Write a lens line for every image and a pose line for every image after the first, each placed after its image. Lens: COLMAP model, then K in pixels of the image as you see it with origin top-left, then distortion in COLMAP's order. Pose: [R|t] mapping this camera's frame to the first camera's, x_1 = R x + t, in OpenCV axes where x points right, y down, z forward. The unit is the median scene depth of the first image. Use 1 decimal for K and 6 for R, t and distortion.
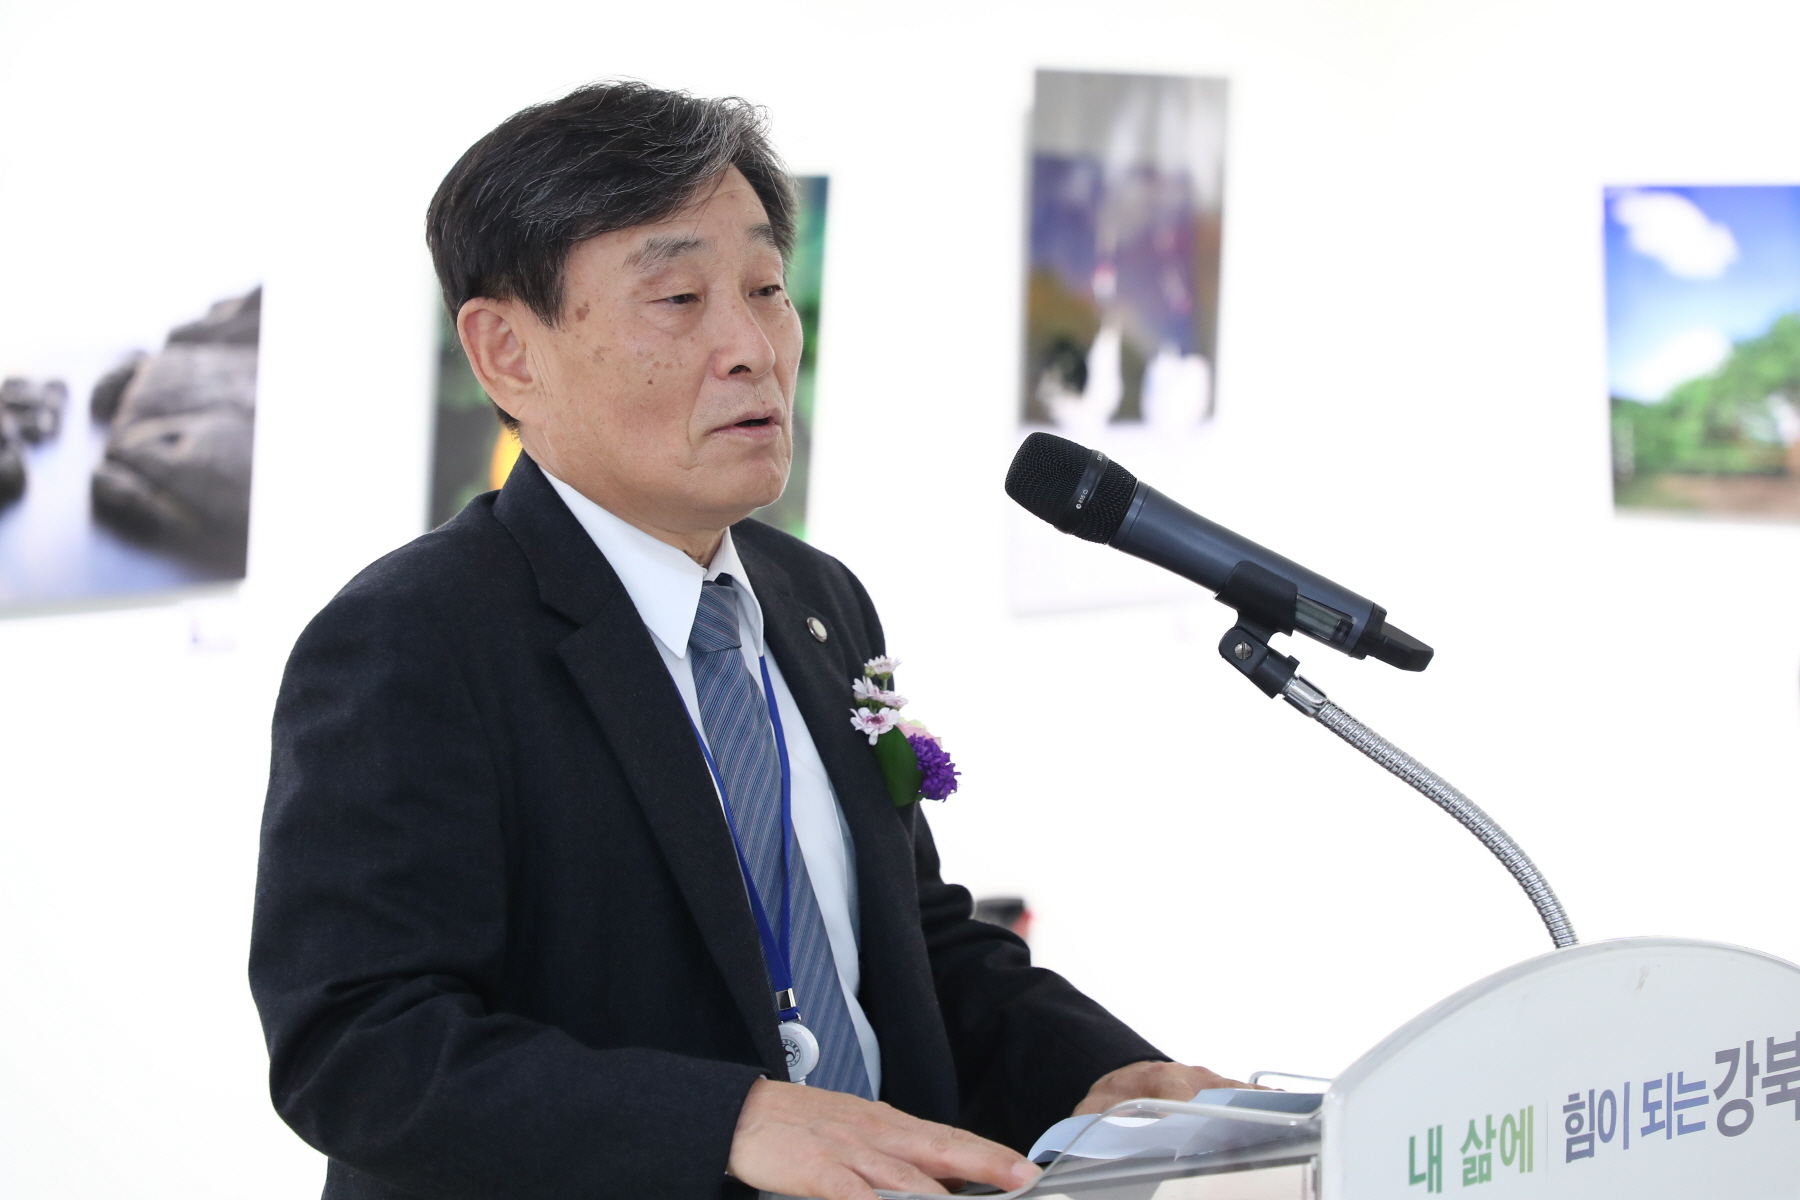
lens RADIAL K [[5193.9, 0, 993.1], [0, 5193.9, 522.1], [0, 0, 1]] dist [0.028998, 0.000000]
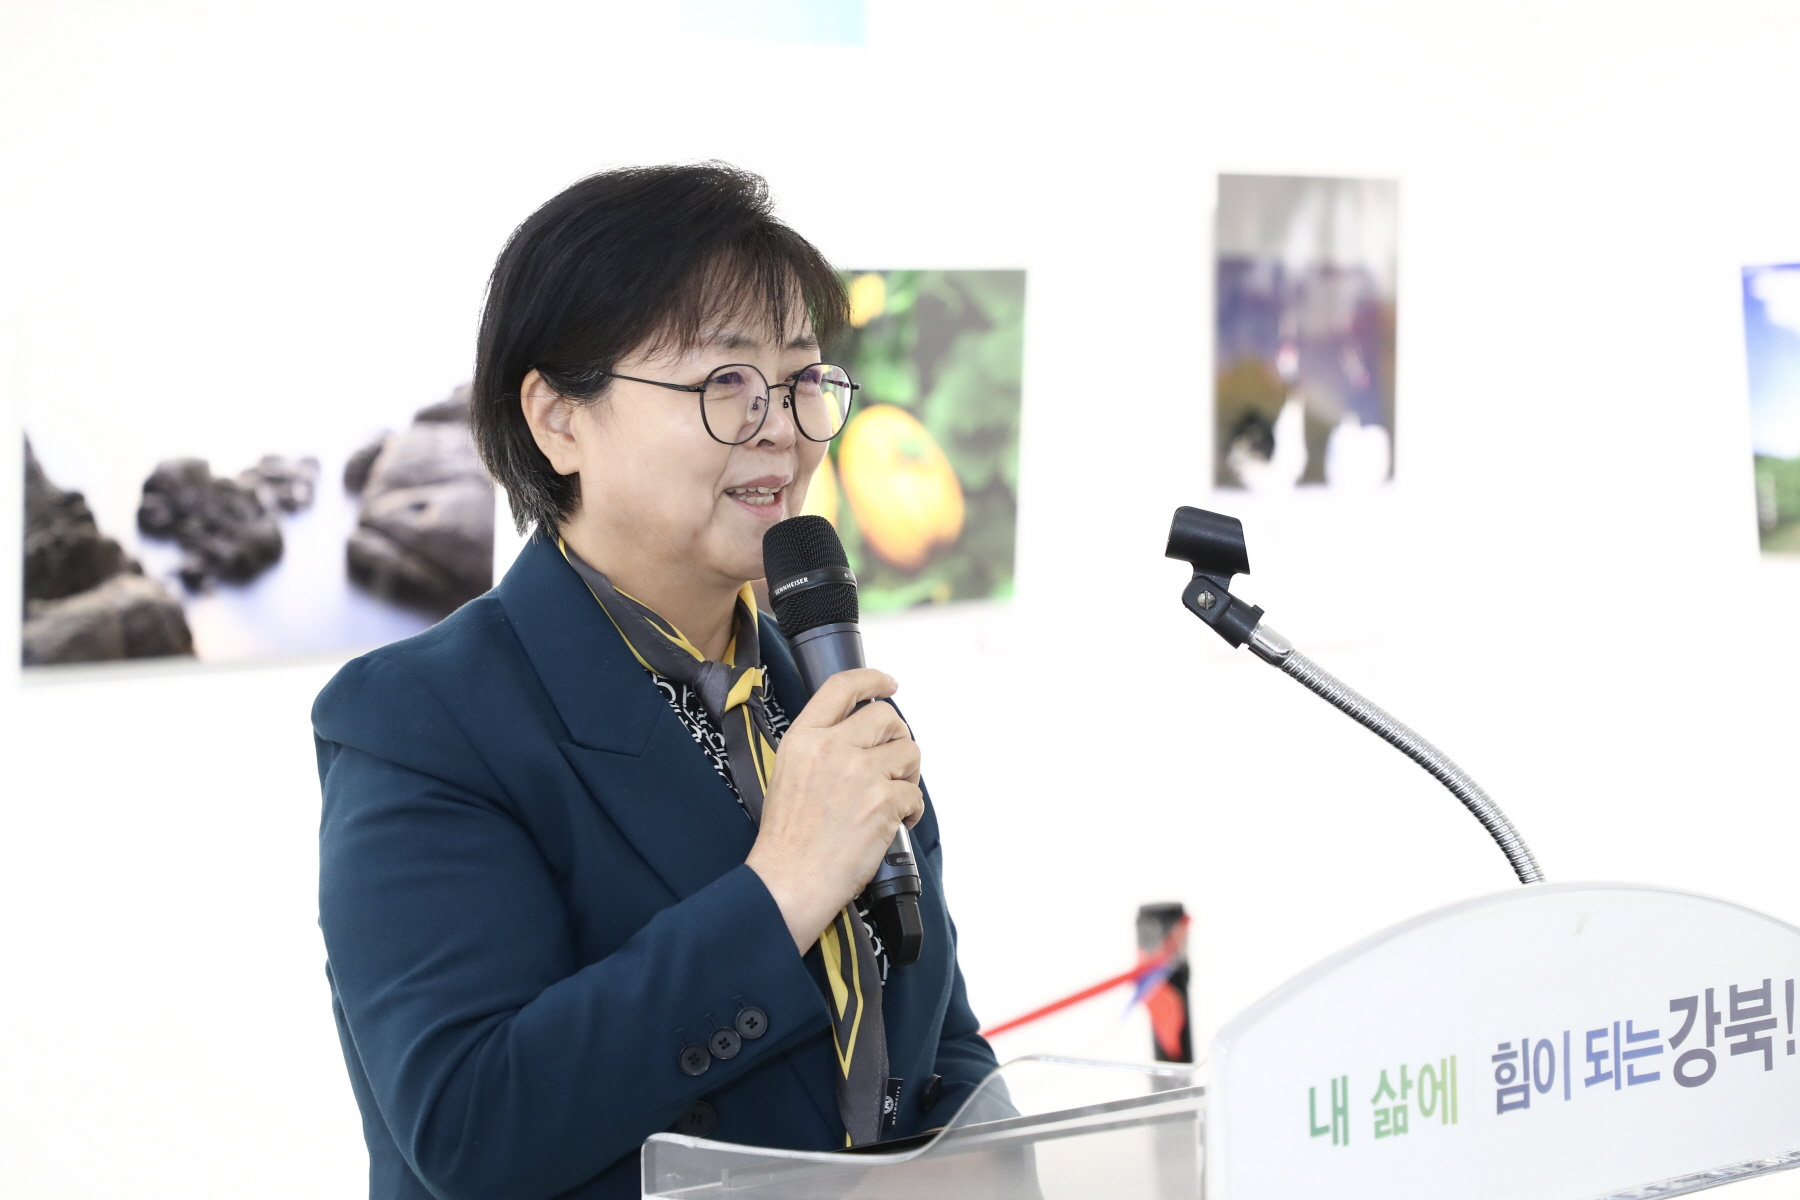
lens RADIAL K [[4266.4, 0, 907.4], [0, 4266.4, 597.1], [0, 0, 1]] dist [0.051056, 0.000000]
pose [[0.994805, -0.024032, -0.098920, 0.079618], [0.023077, 0.999675, -0.010787, 0.033724], [0.099147, 0.008448, 0.995037, 0.207607]]
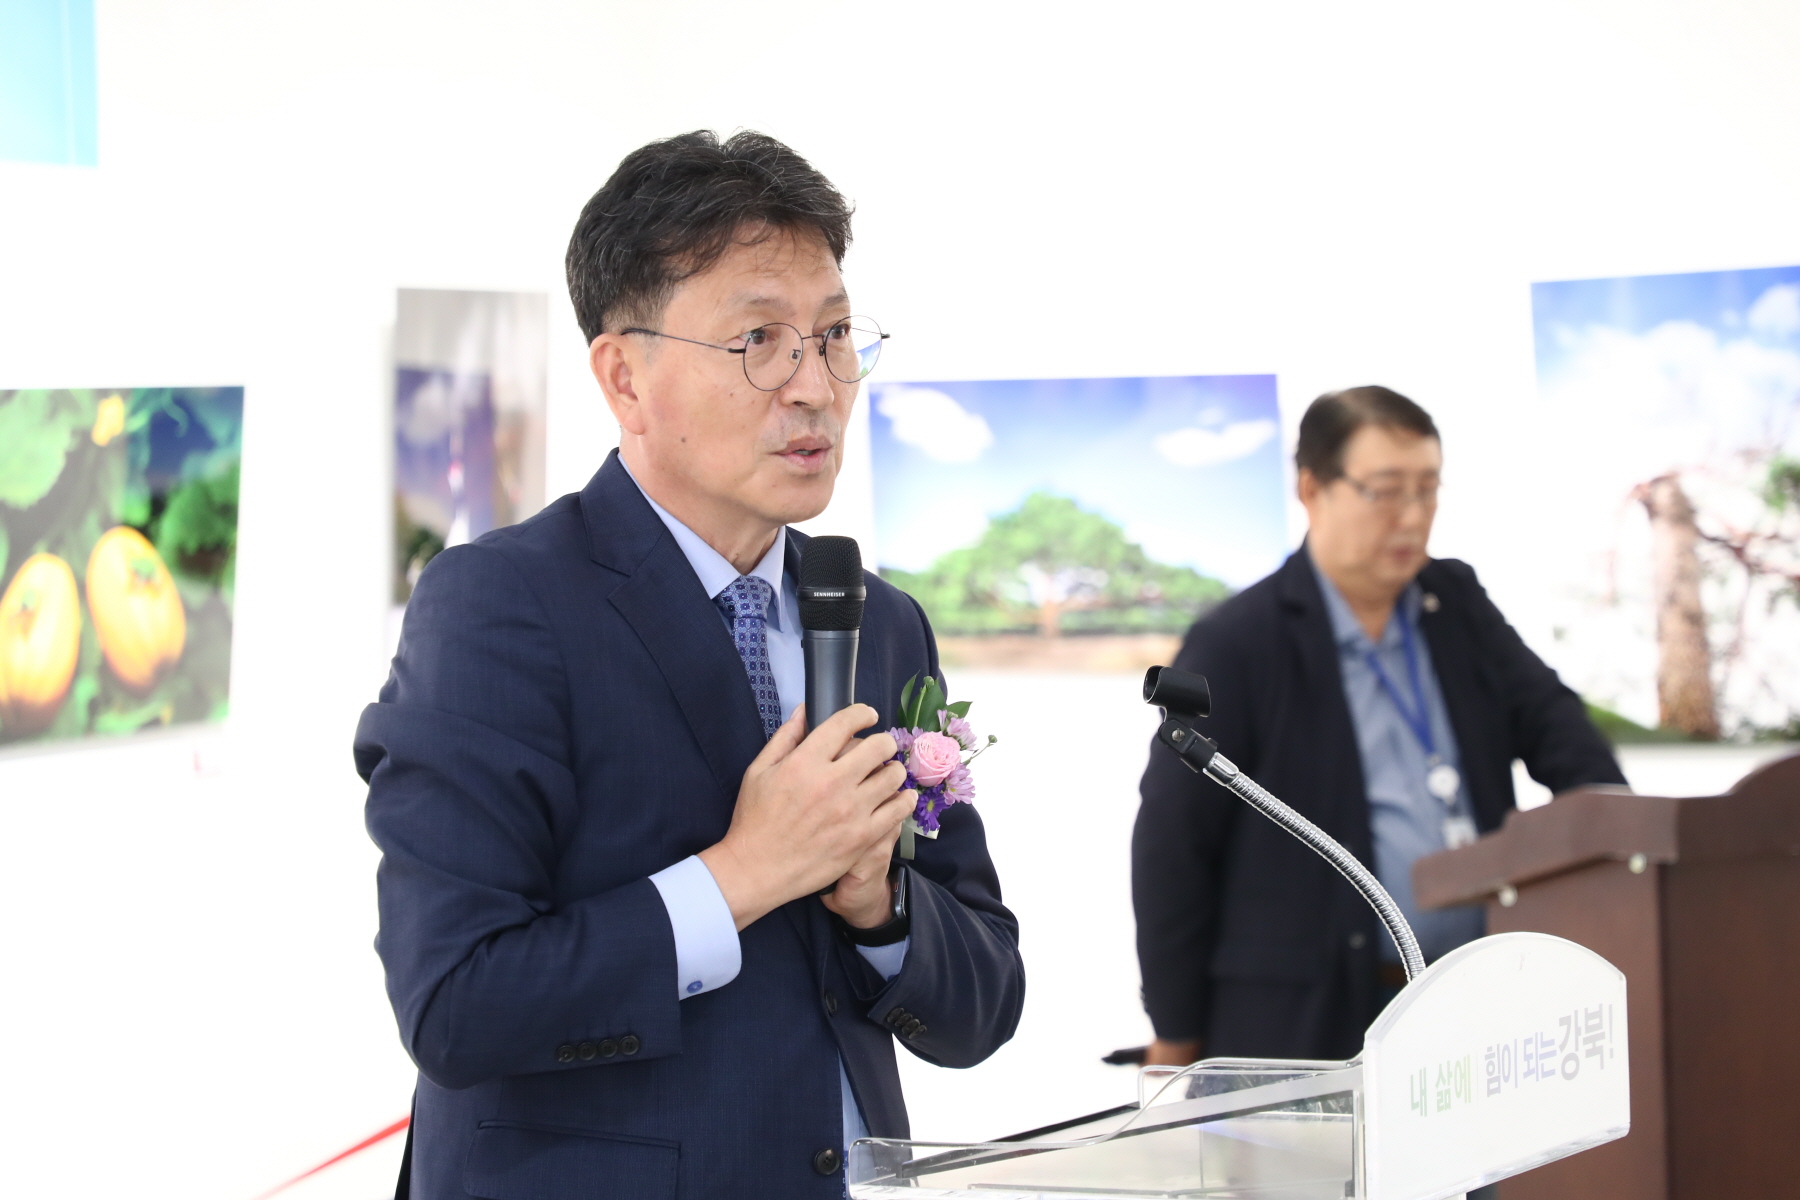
lens RADIAL K [[5193.9, 0, 836.7], [0, 5193.9, 551.6], [0, 0, 1]] dist [0.028998, 0.000000]
pose [[0.981300, -0.027187, 0.190555, -0.297066], [0.033514, 0.998986, -0.030059, 0.016031], [-0.189545, 0.035883, 0.981216, -0.285656]]
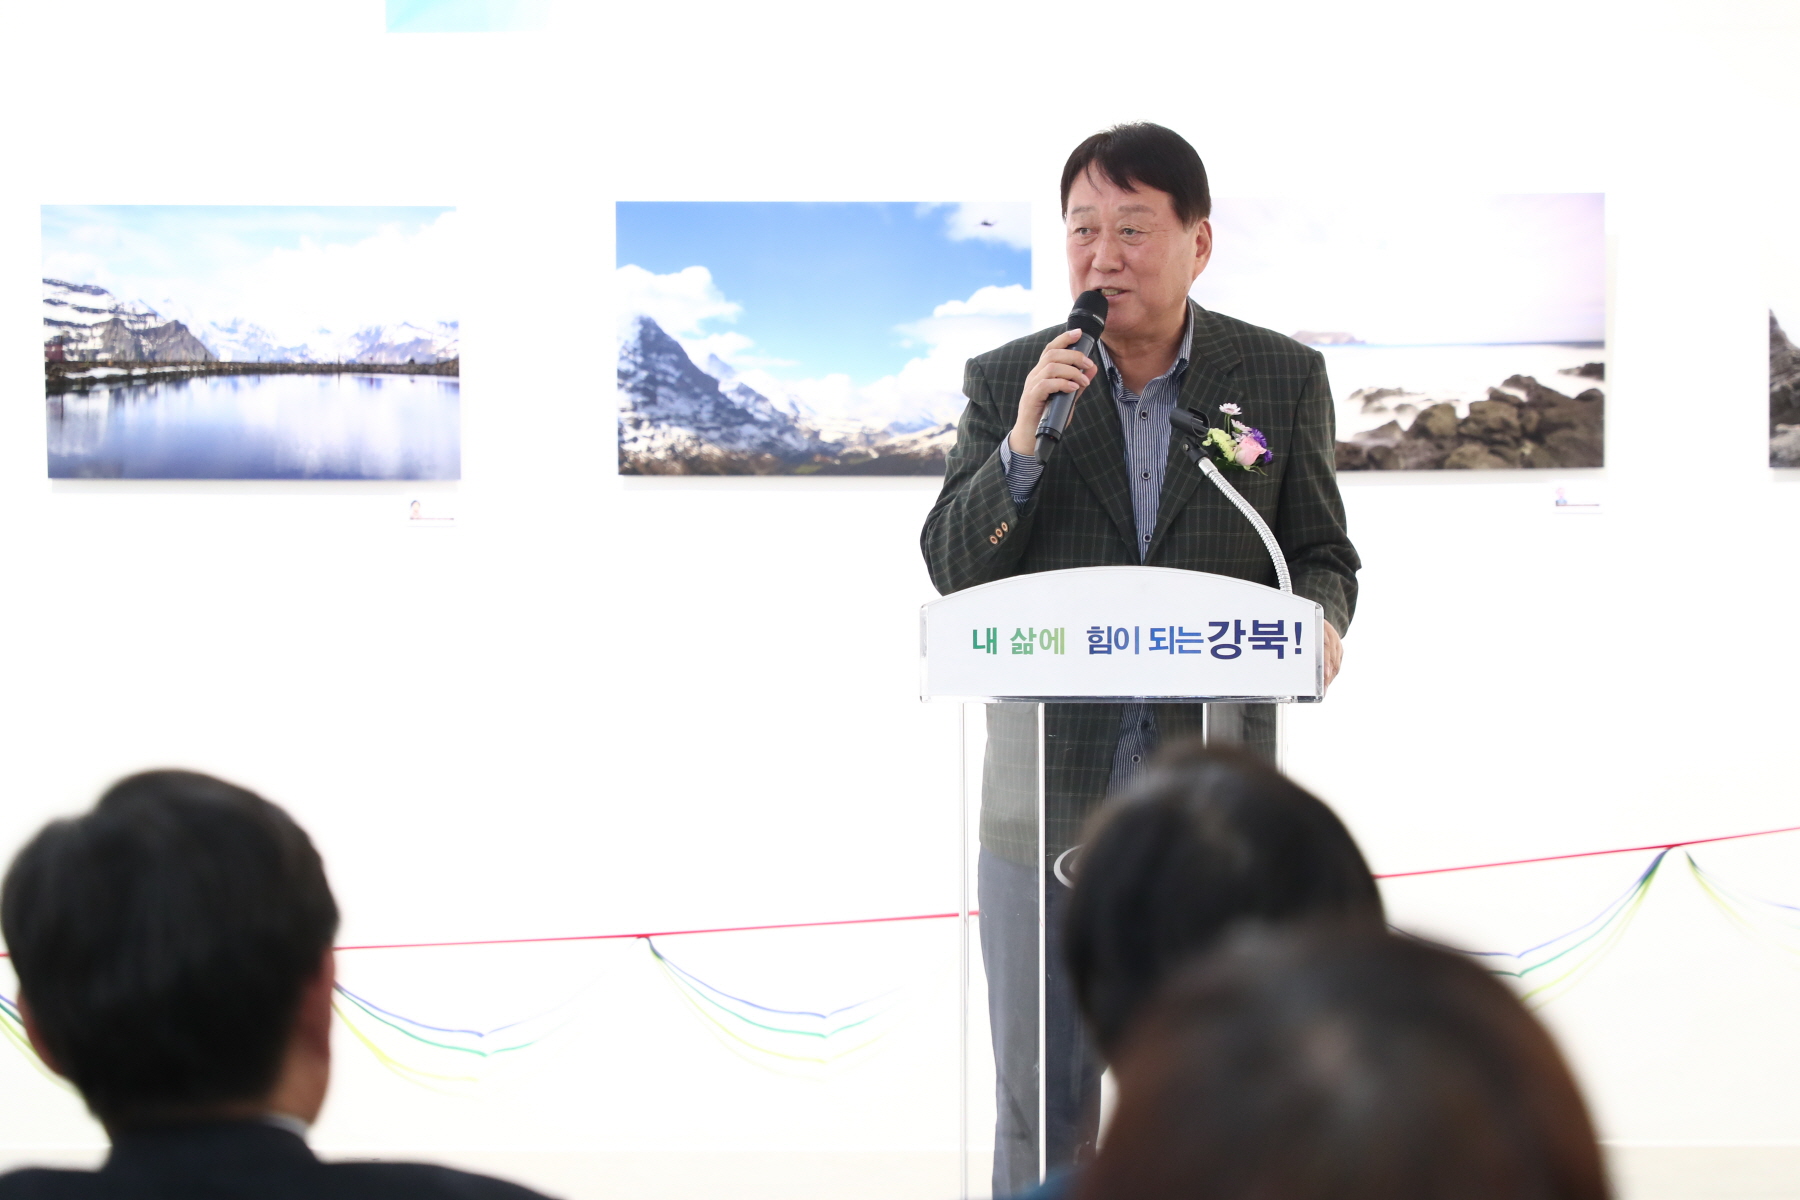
lens RADIAL K [[5193.9, 0, 914.2], [0, 5193.9, 603.1], [0, 0, 1]] dist [0.028998, 0.000000]
pose [[0.593878, 0.046385, -0.803217, 1.917368], [-0.026134, 0.998922, 0.038364, 0.009040], [0.804130, -0.001792, 0.594450, -0.476035]]
